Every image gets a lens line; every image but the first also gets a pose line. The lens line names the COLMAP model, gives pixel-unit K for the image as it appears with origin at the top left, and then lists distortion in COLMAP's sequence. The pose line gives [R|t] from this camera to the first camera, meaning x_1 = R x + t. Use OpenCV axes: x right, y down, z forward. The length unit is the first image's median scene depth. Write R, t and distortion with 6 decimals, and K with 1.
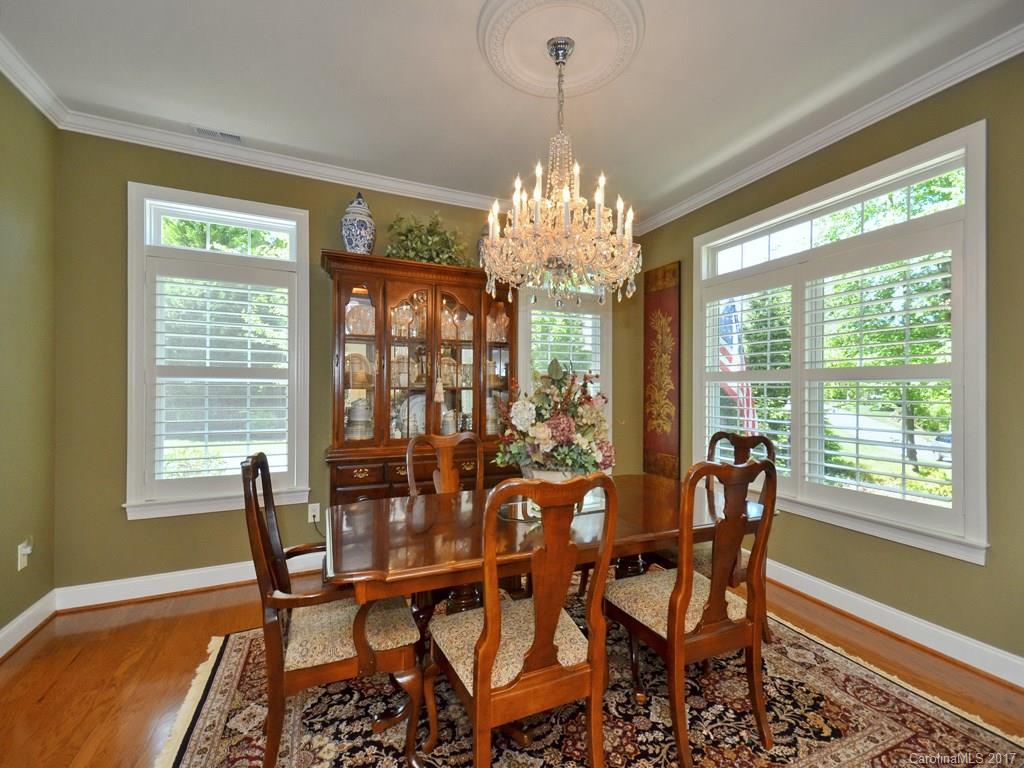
lens RADIAL K [[443.7, 0, 548.7], [0, 443.7, 385.5], [0, 0, 1]] dist [-0.028553, 0.000551]
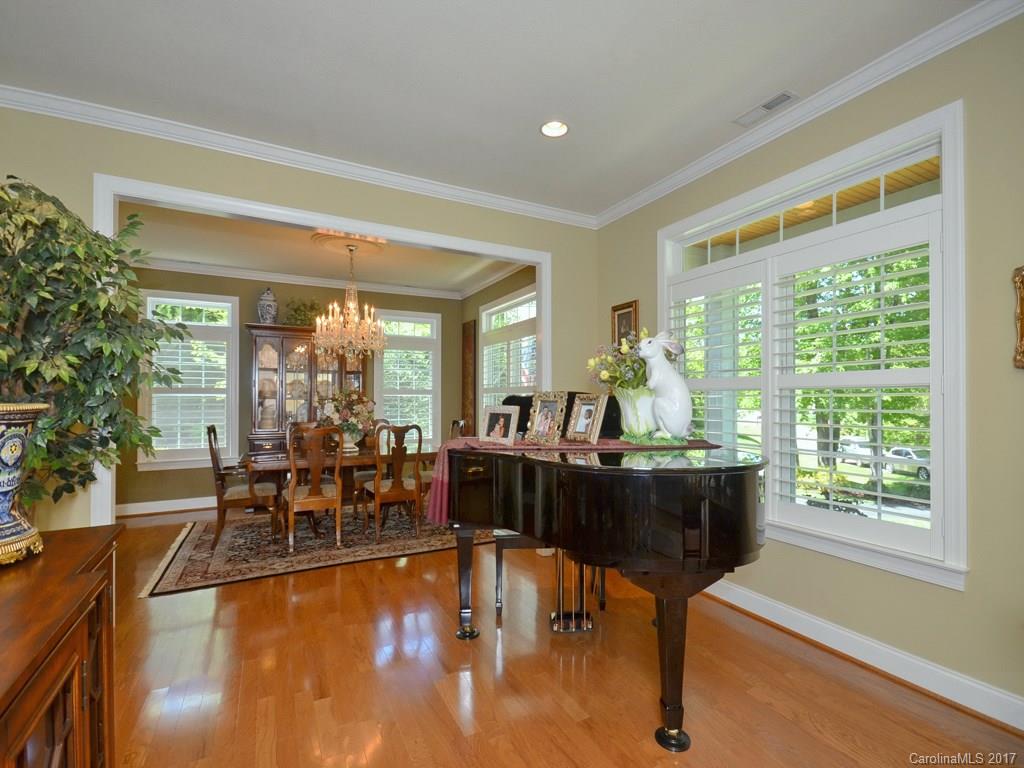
lens RADIAL K [[483.2, 0, 511.3], [0, 483.2, 389.4], [0, 0, 1]] dist [0.001126, -0.001033]
pose [[0.999945, -0.004227, 0.009589, 0.498569], [0.004418, 0.999790, -0.020024, 0.009127], [-0.009503, 0.020065, 0.999754, -0.893996]]
